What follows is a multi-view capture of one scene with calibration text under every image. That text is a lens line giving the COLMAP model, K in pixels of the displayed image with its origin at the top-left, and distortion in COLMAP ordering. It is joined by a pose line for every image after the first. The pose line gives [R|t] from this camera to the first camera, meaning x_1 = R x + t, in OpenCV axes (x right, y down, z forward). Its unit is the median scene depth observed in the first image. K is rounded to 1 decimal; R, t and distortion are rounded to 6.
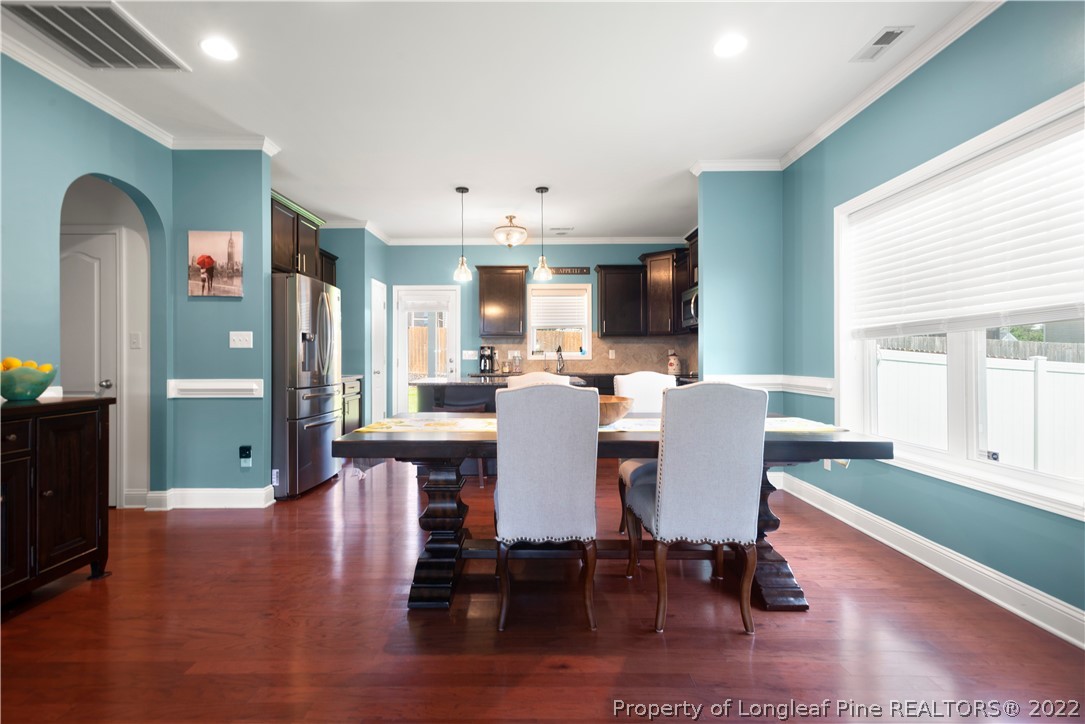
lens RADIAL K [[510.5, 0, 535.4], [0, 510.5, 357.1], [0, 0, 1]] dist [0.018313, 0.000139]
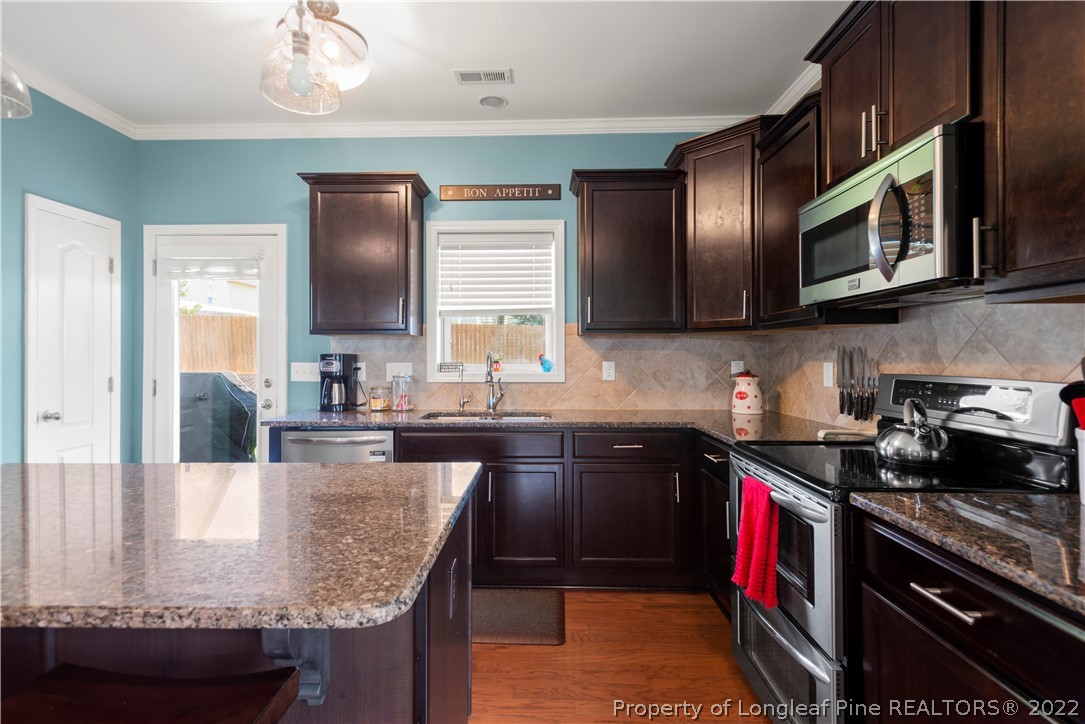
lens RADIAL K [[512.6, 0, 529.0], [0, 512.6, 351.7], [0, 0, 1]] dist [0.002254, 0.000181]
pose [[0.999469, 0.000712, -0.032577, 0.093596], [-0.000850, 0.999991, -0.004216, -0.020973], [0.032574, 0.004241, 0.999460, 0.534487]]
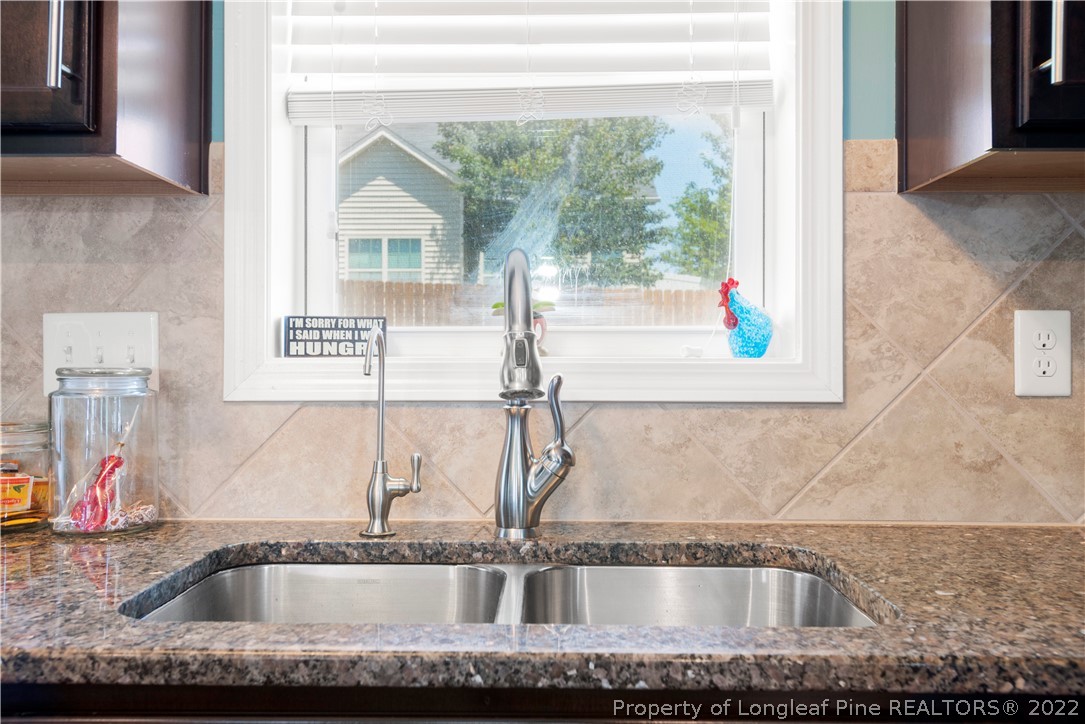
lens RADIAL K [[1044.3, 0, 539.2], [0, 1044.3, 336.7], [0, 0, 1]] dist [0.076880, 0.001413]
pose [[0.999760, 0.004887, -0.021360, 0.053852], [-0.005177, 0.999895, -0.013551, -0.005118], [0.021291, 0.013659, 0.999680, 0.788594]]
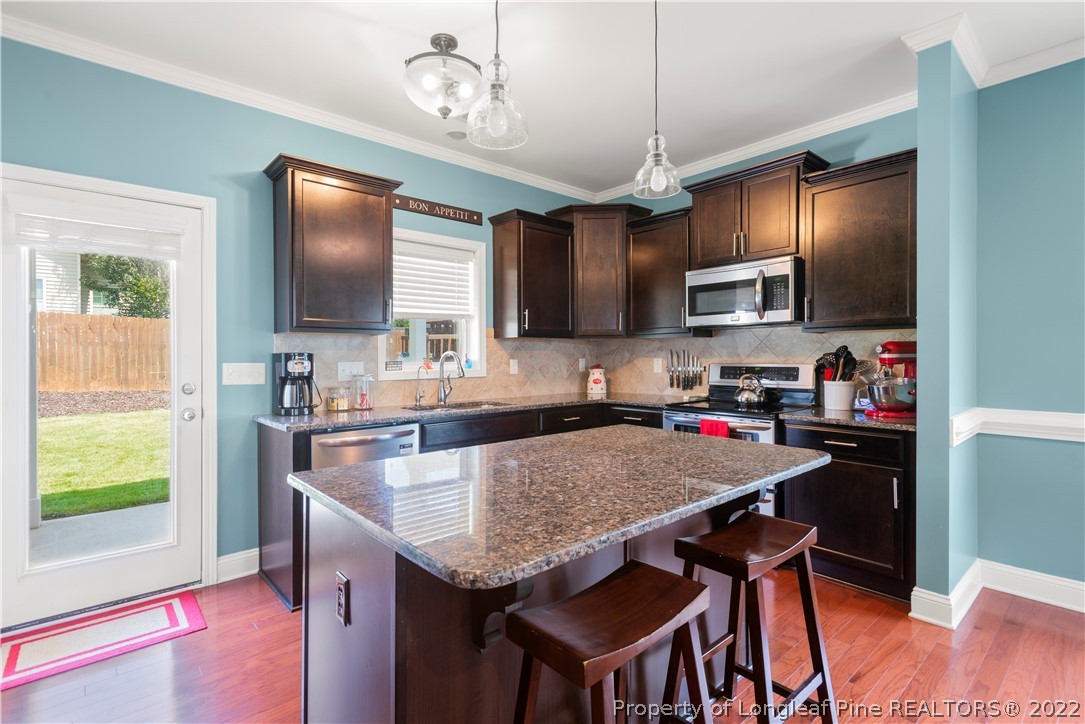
lens RADIAL K [[510.5, 0, 535.4], [0, 510.5, 357.1], [0, 0, 1]] dist [0.018313, 0.000139]
pose [[0.753933, -0.002804, 0.656945, -0.223071], [-0.000432, 0.999989, 0.004764, -0.019534], [-0.656951, -0.003876, 0.753923, 0.538046]]
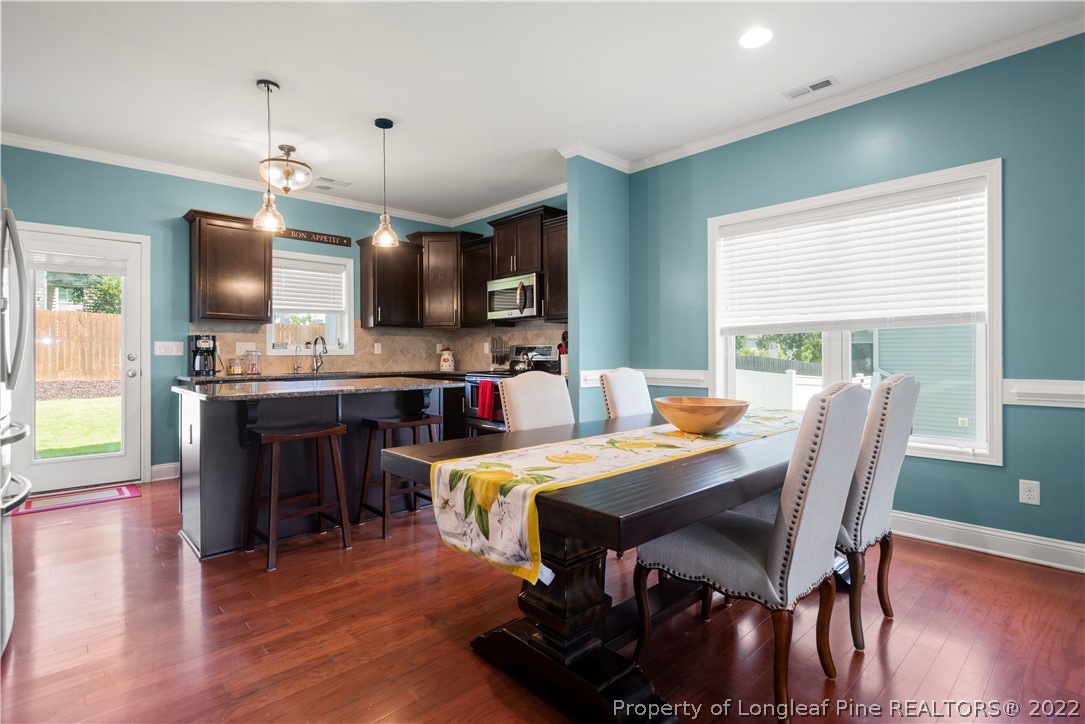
lens RADIAL K [[523.6, 0, 535.8], [0, 523.6, 354.1], [0, 0, 1]] dist [-0.001297, 0.000025]
pose [[0.730022, -0.001949, 0.683421, -0.239984], [-0.000251, 0.999995, 0.003120, 0.000905], [-0.683424, -0.002449, 0.730018, 0.215511]]
